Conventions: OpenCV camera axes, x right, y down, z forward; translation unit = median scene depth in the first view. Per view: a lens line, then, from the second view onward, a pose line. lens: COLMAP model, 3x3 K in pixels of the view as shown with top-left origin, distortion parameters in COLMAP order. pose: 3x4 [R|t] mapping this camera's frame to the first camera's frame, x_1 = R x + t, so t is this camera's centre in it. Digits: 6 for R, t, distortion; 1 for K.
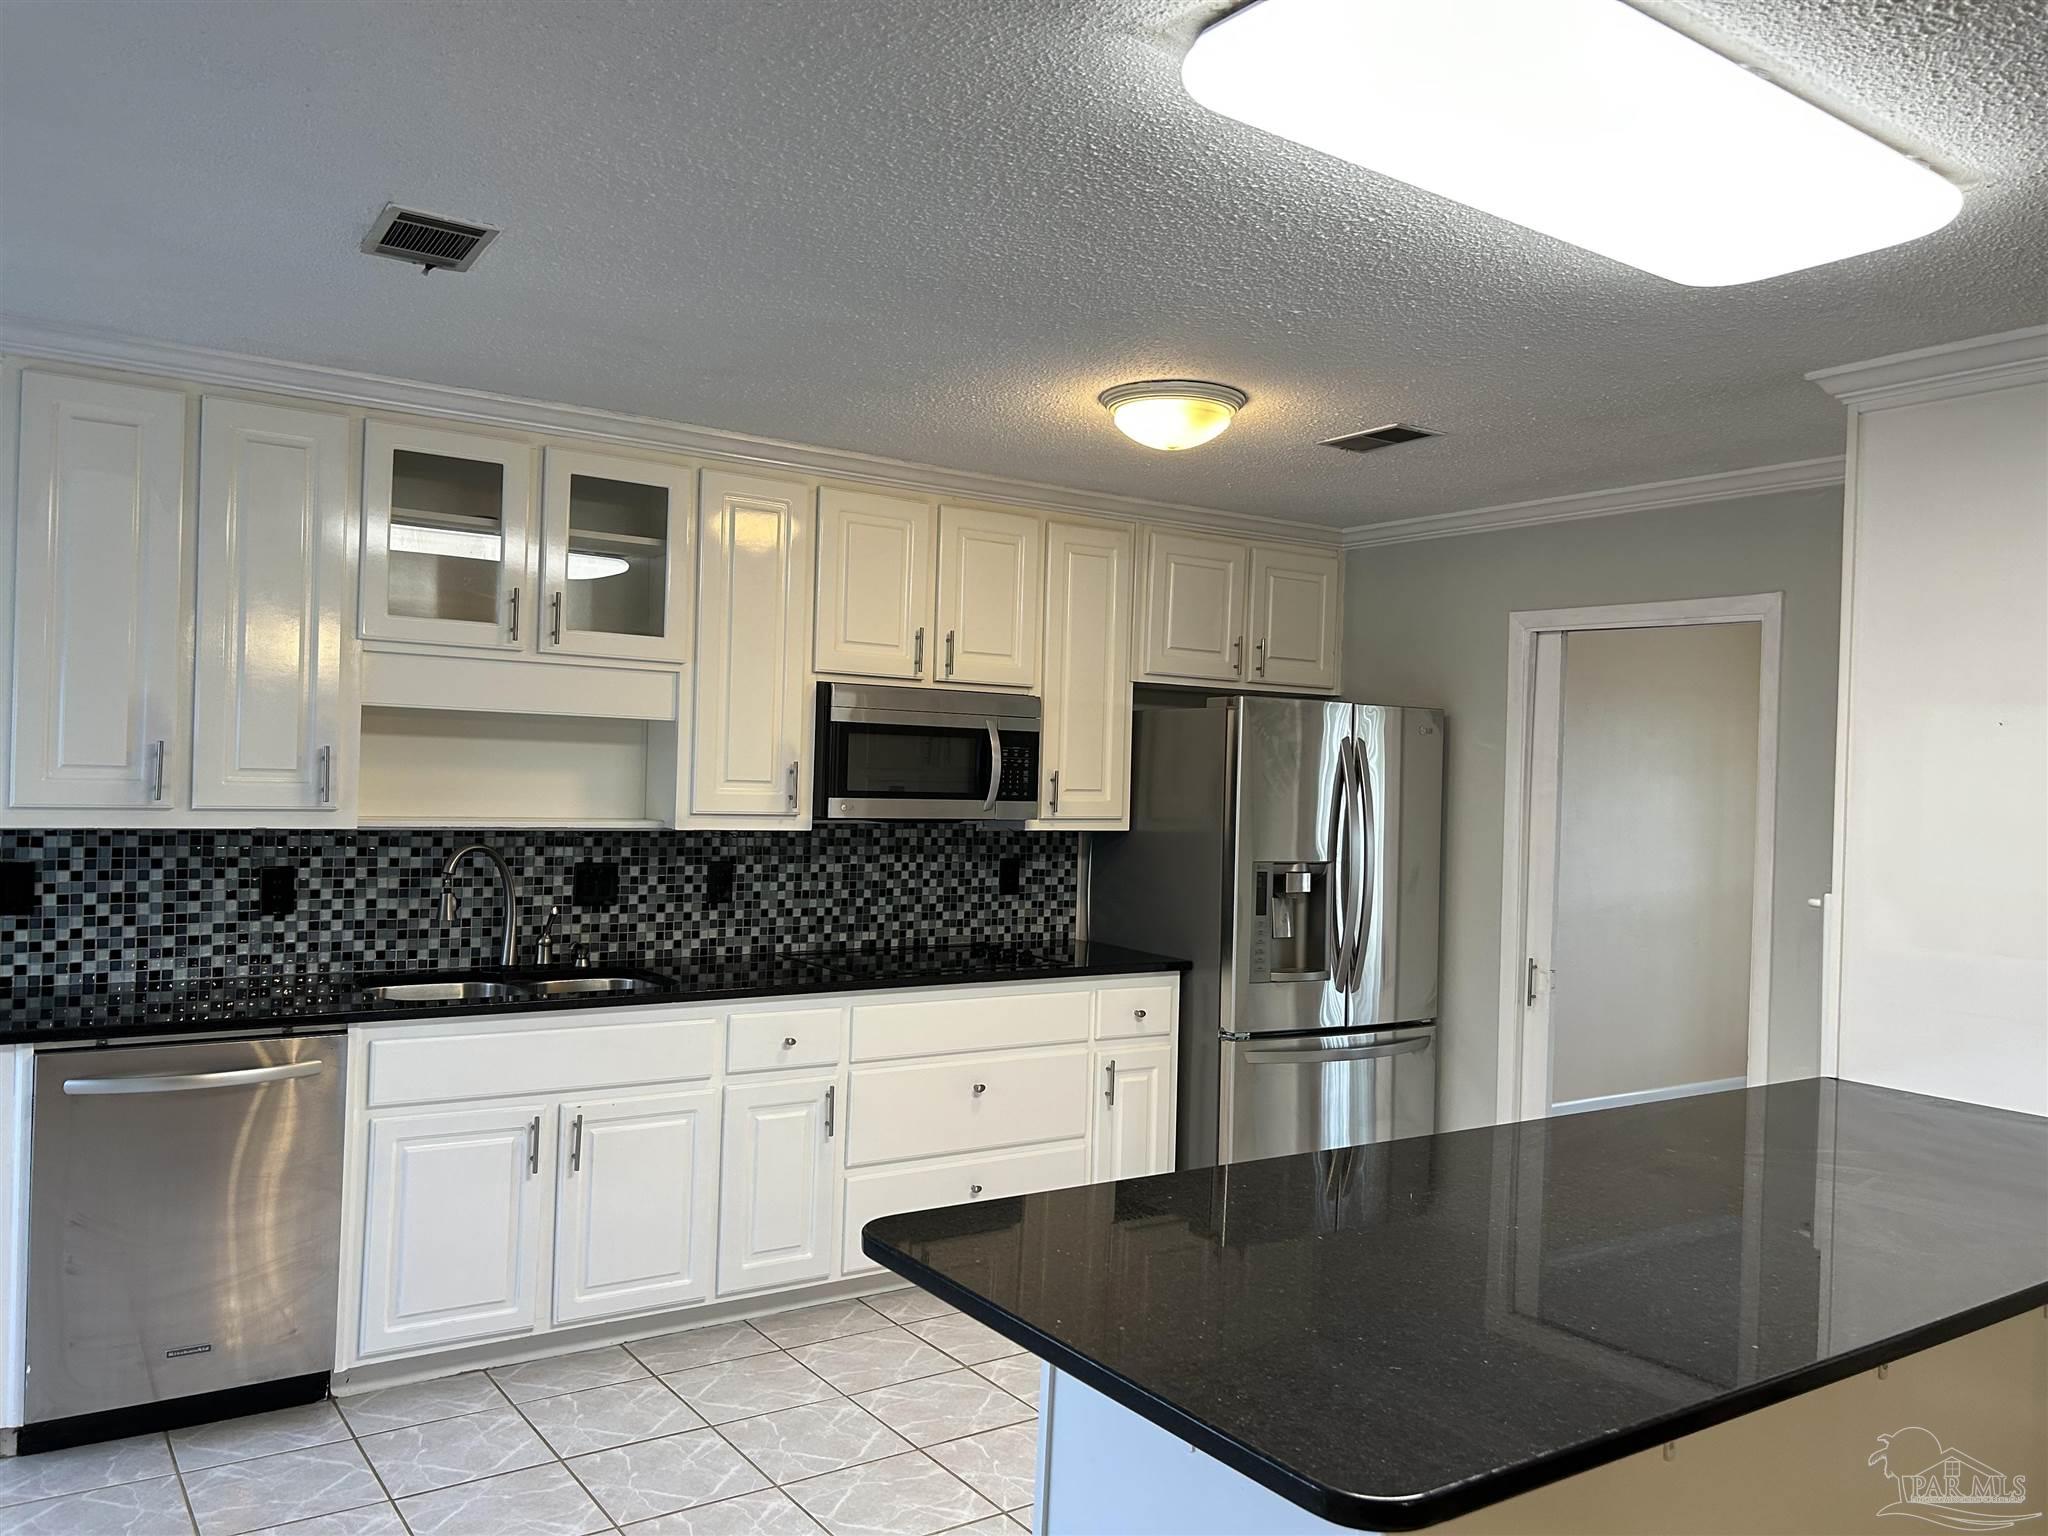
lens RADIAL K [[1553.0, 0, 1056.7], [0, 1553.0, 771.4], [0, 0, 1]] dist [0.050529, -0.054563]
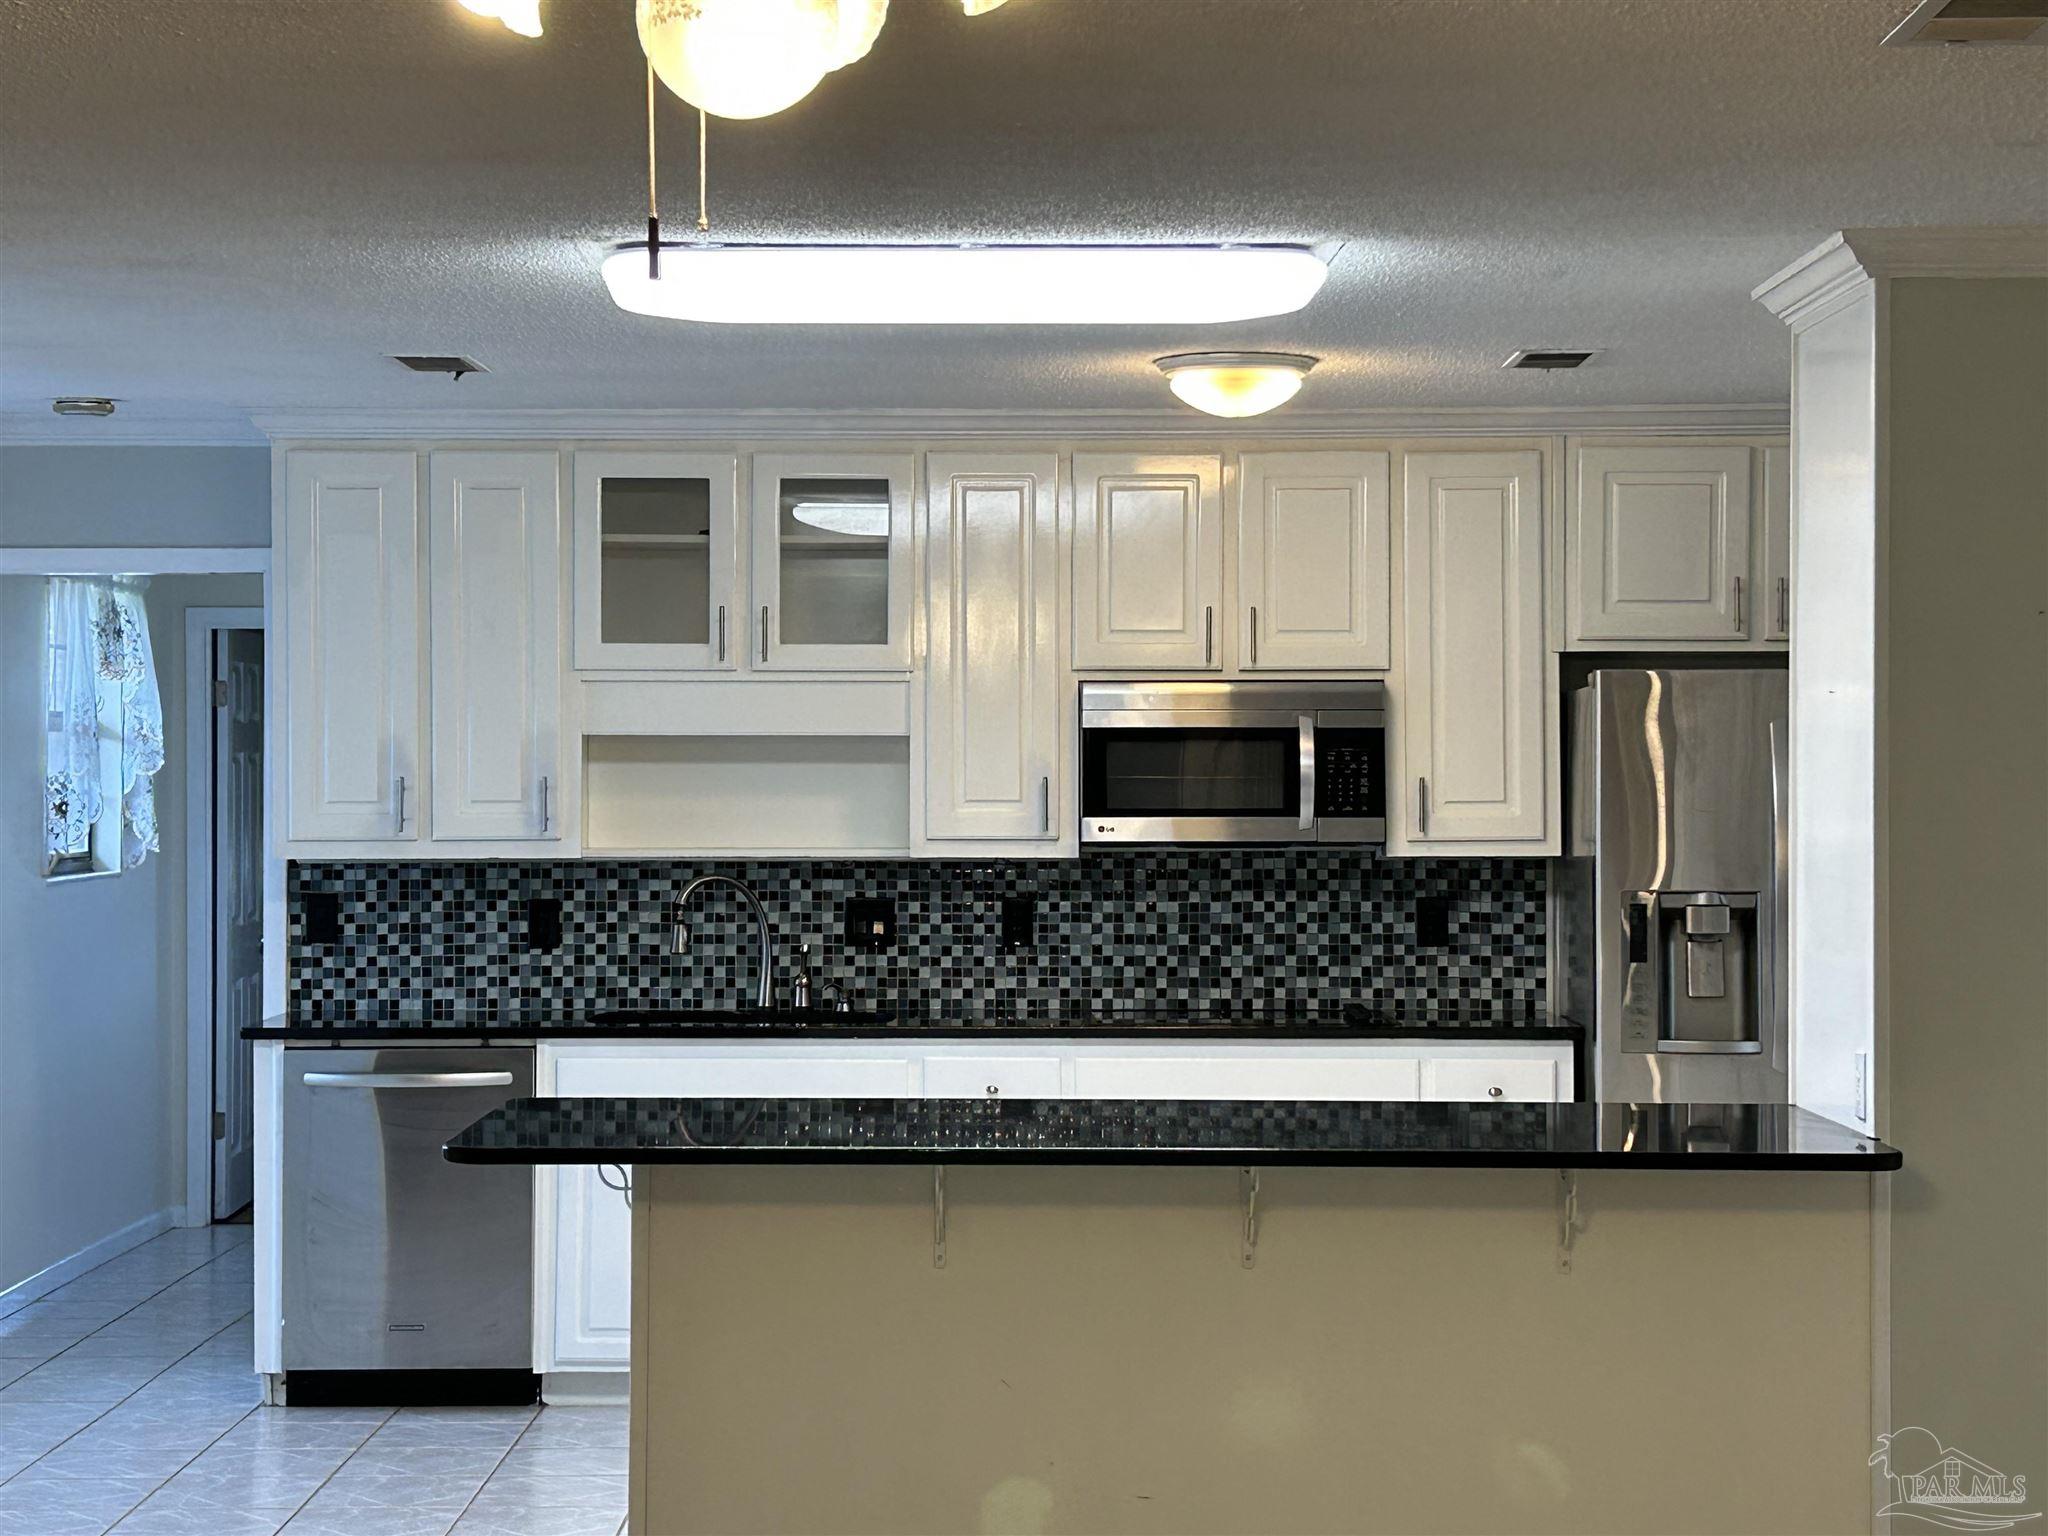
lens RADIAL K [[3982.6, 0, 1020.5], [0, 3982.6, 755.4], [0, 0, 1]] dist [0.349175, 0.000000]
pose [[0.816728, -0.035720, -0.575917, 1.075951], [0.026383, 0.999350, -0.024569, 0.035343], [0.576420, 0.004872, 0.817139, -0.798189]]
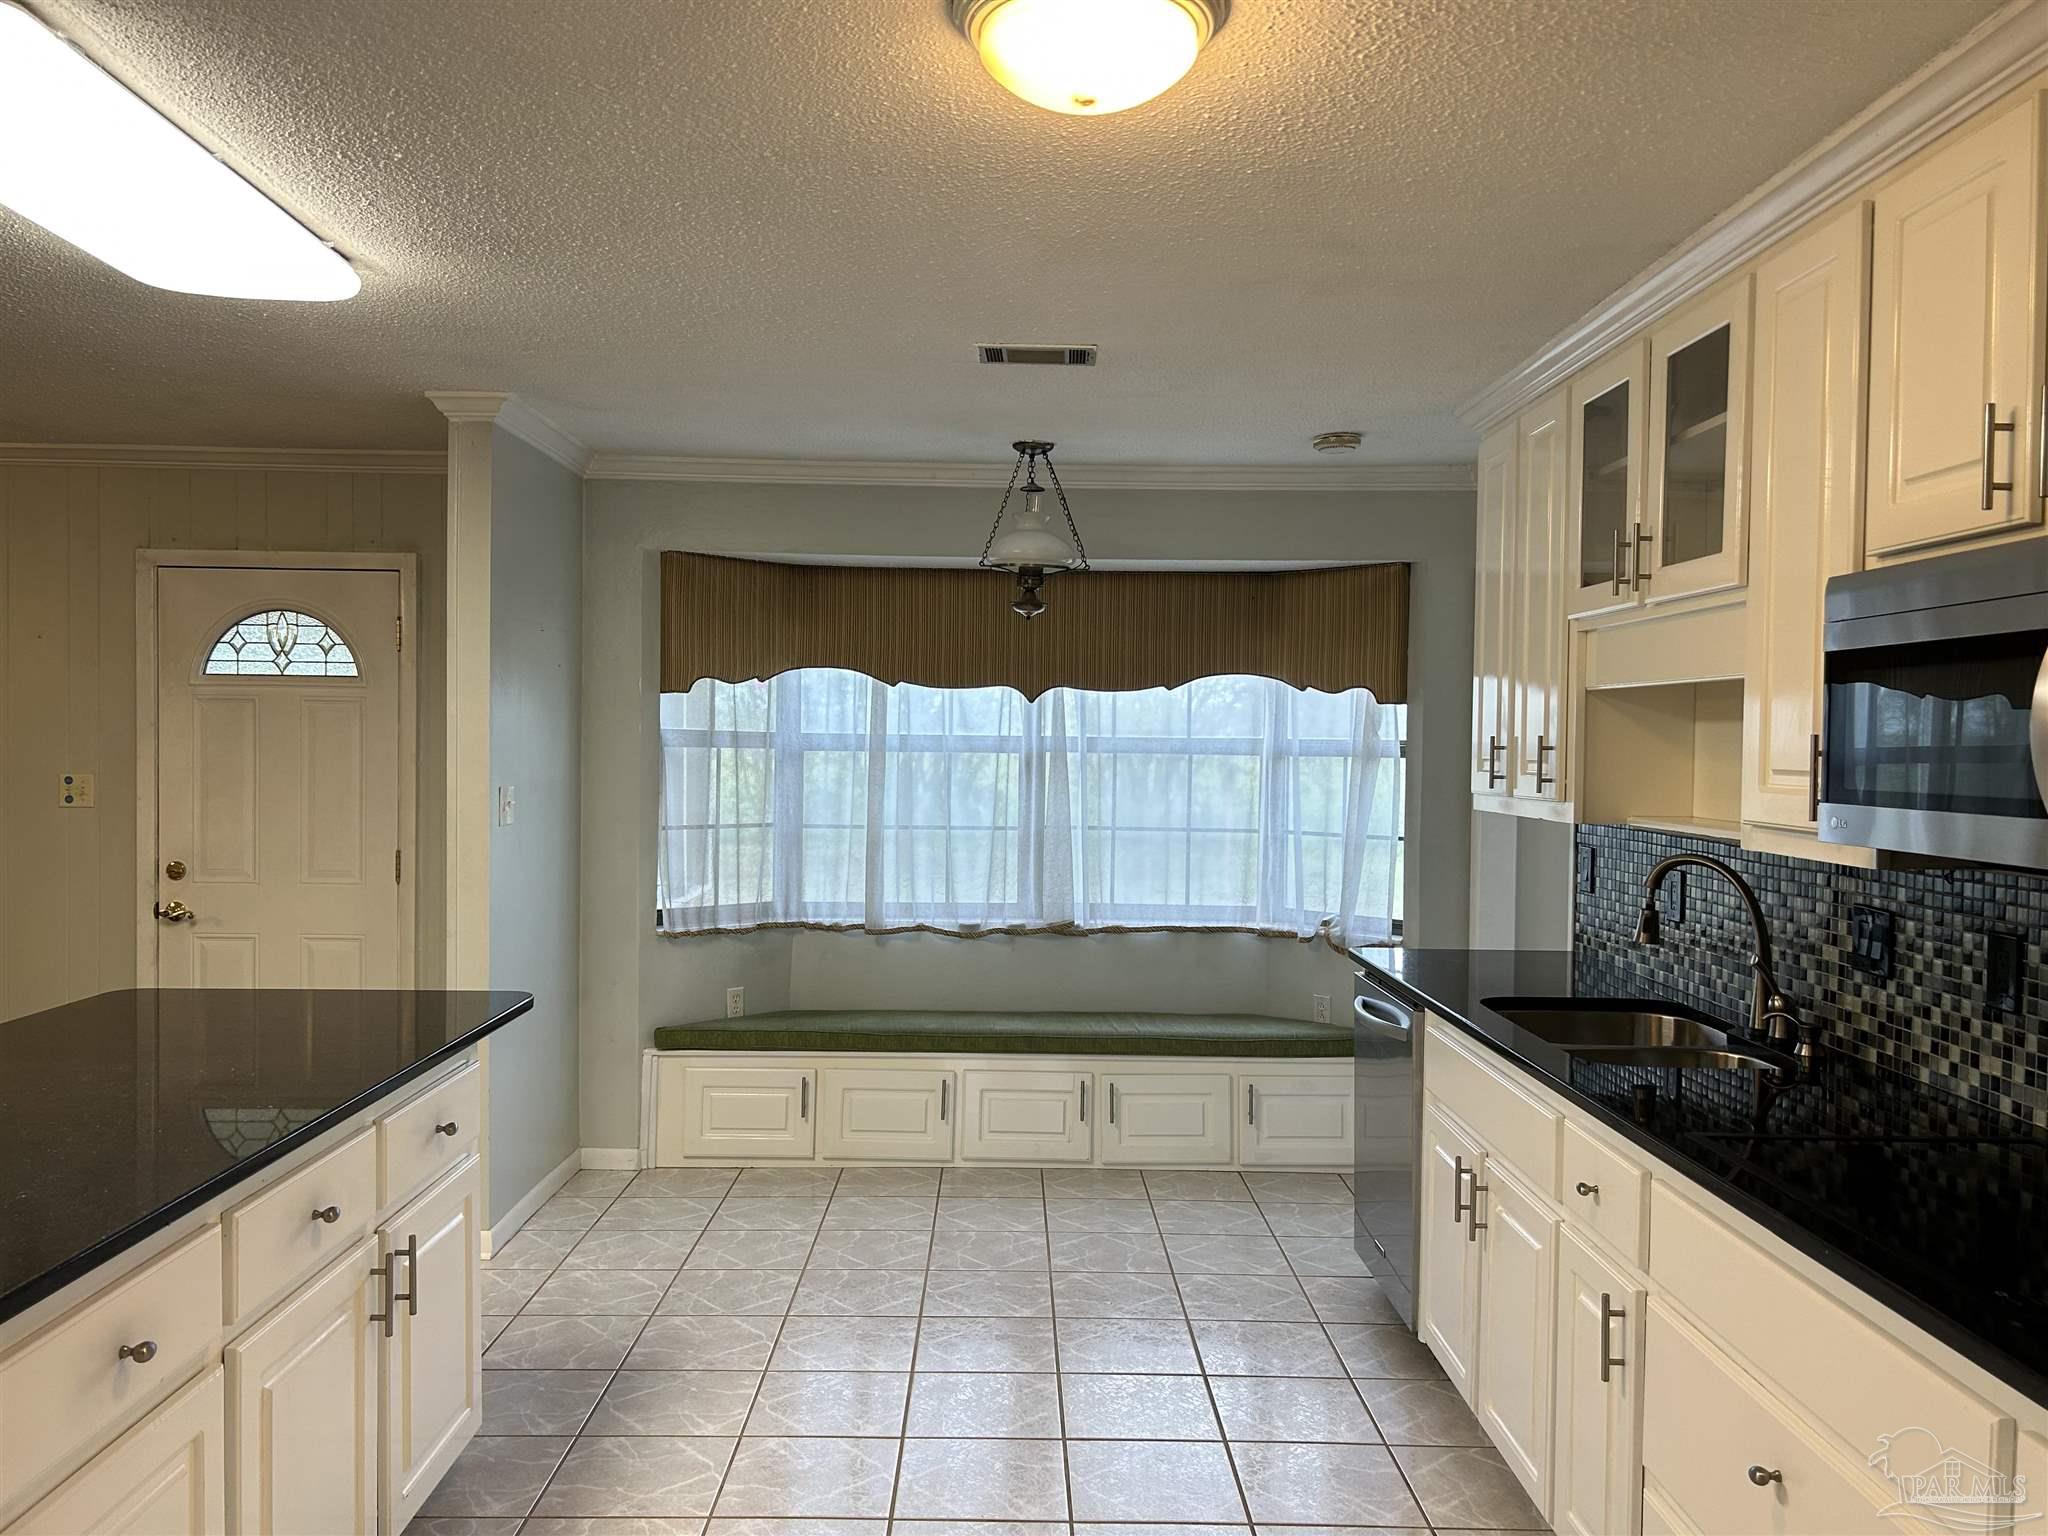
lens RADIAL K [[1553.0, 0, 1013.9], [0, 1553.0, 780.4], [0, 0, 1]] dist [0.050529, -0.054563]
pose [[-0.574308, -0.009835, -0.818580, 0.428377], [-0.022530, 0.999739, 0.003796, 0.012030], [0.818329, 0.020622, -0.574380, 1.071396]]
